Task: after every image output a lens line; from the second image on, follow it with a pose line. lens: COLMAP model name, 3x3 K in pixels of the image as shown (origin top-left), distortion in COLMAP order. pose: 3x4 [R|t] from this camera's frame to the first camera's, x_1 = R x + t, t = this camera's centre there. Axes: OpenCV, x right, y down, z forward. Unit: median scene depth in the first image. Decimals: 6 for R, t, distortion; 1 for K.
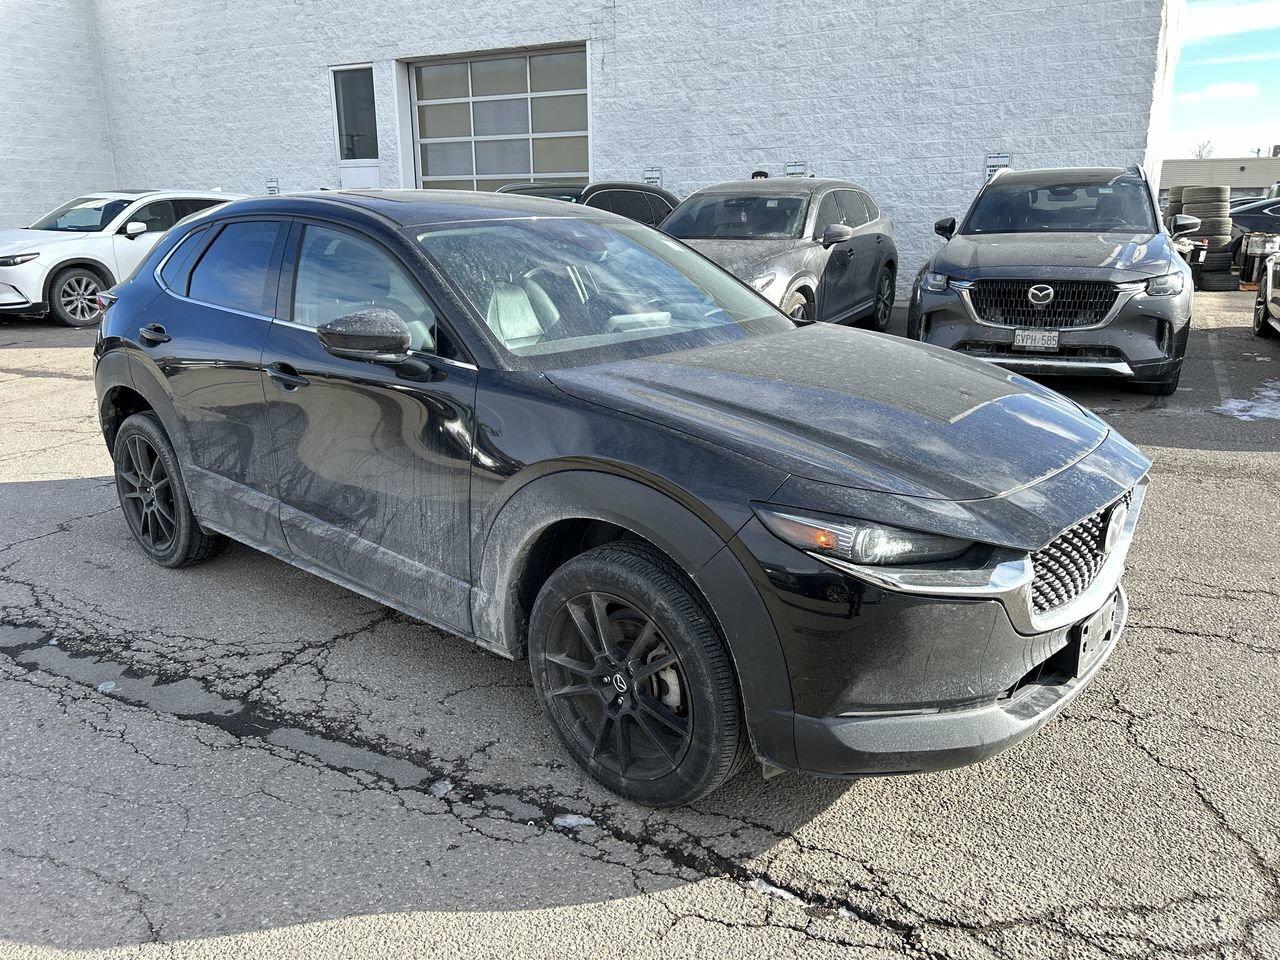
lens RADIAL K [[943.3, 0, 636.3], [0, 943.3, 479.8], [0, 0, 1]] dist [0.045071, -0.036624]
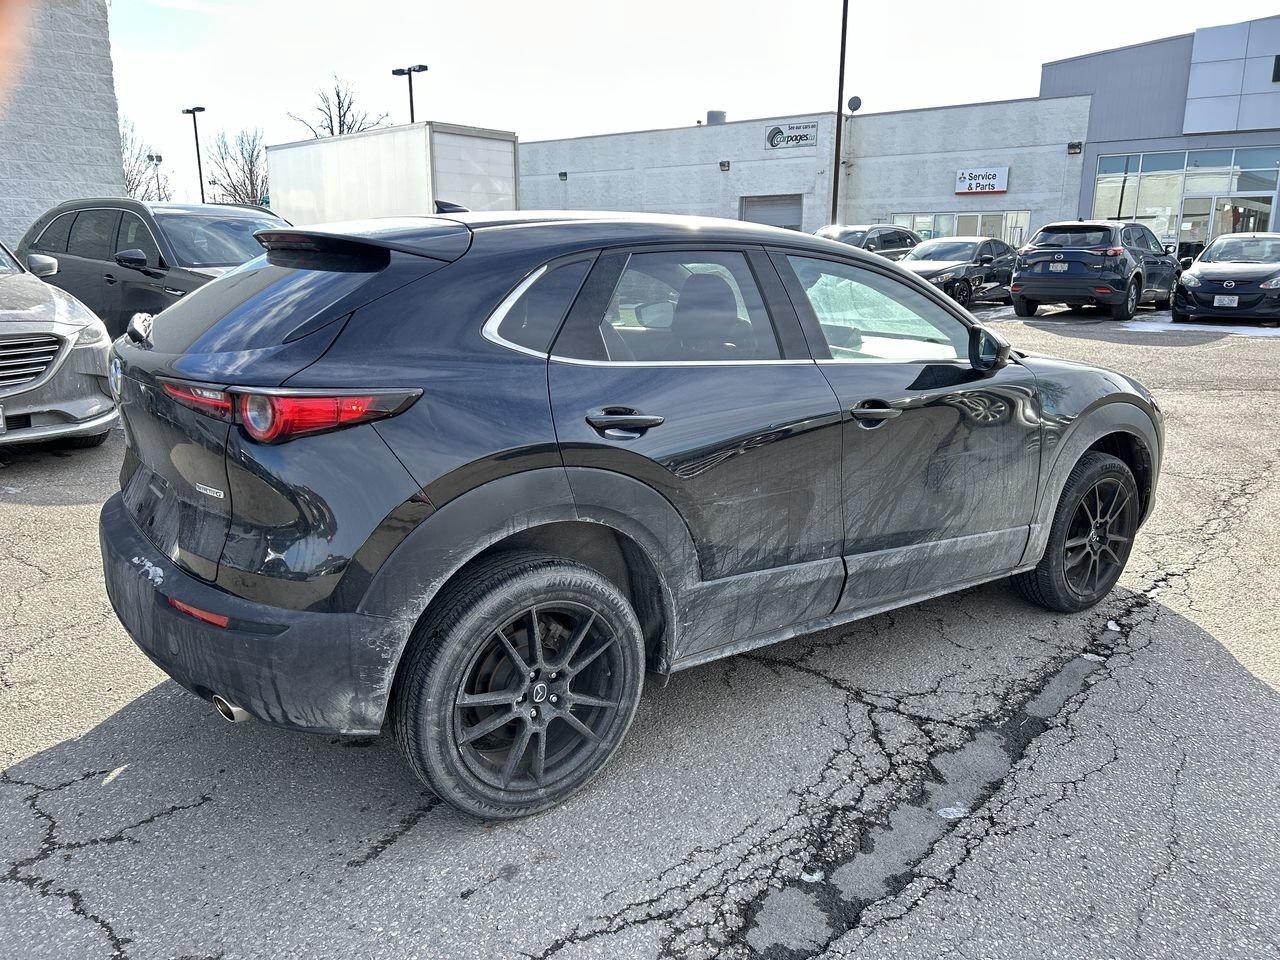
lens RADIAL K [[945.7, 0, 628.5], [0, 945.7, 478.9], [0, 0, 1]] dist [0.062675, -0.068326]
pose [[0.241539, -0.214041, 0.946491, -1.193135], [0.249885, 0.956196, 0.152467, -0.223694], [-0.937665, 0.199688, 0.284444, 0.867104]]
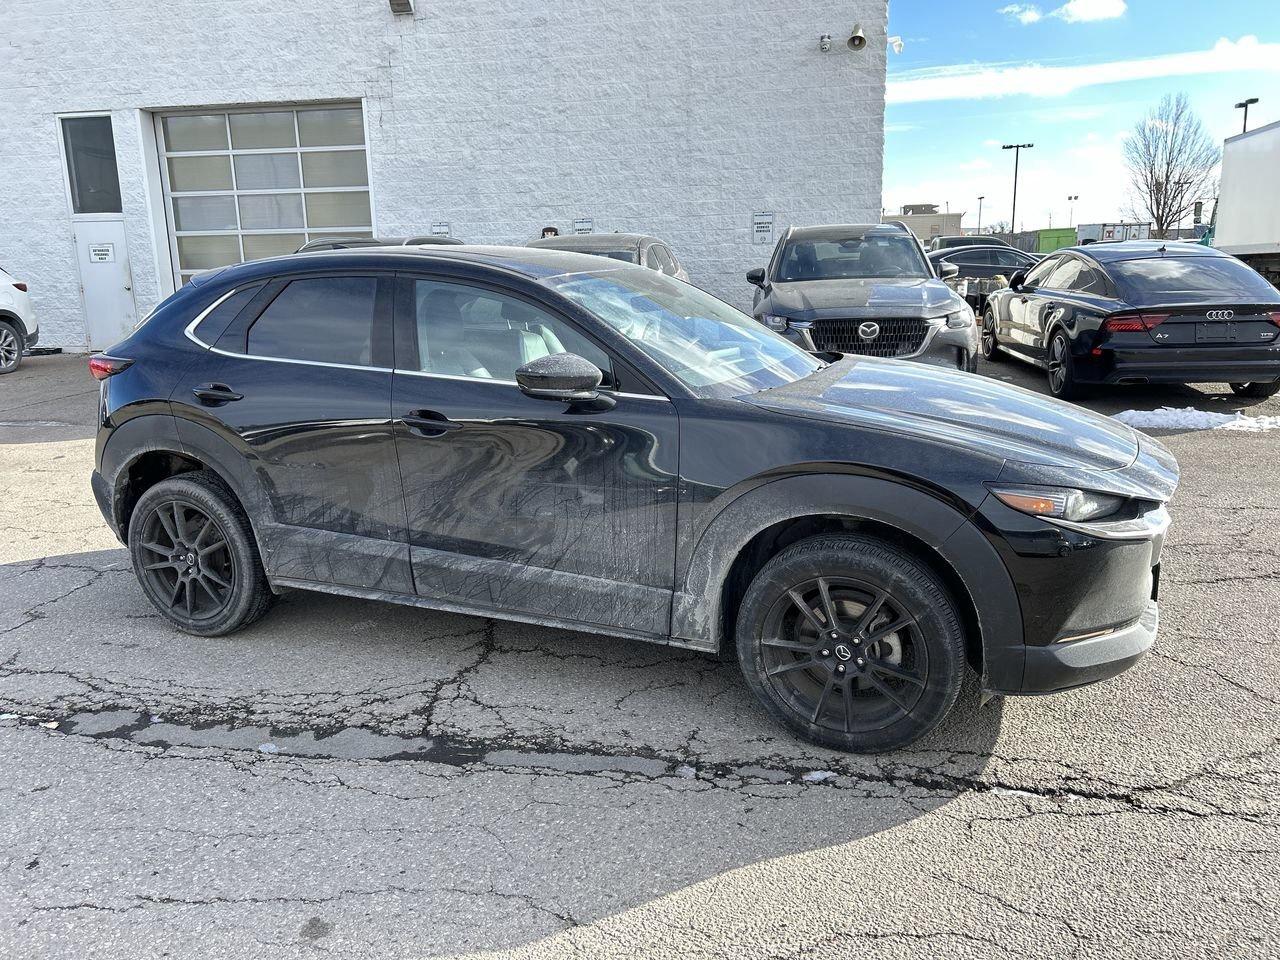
lens RADIAL K [[940.0, 0, 633.6], [0, 940.0, 480.2], [0, 0, 1]] dist [0.064275, -0.067717]
pose [[0.953767, -0.079280, 0.289900, -0.409575], [0.094316, 0.994807, -0.038245, 0.014283], [-0.285363, 0.063819, 0.956292, -0.050971]]
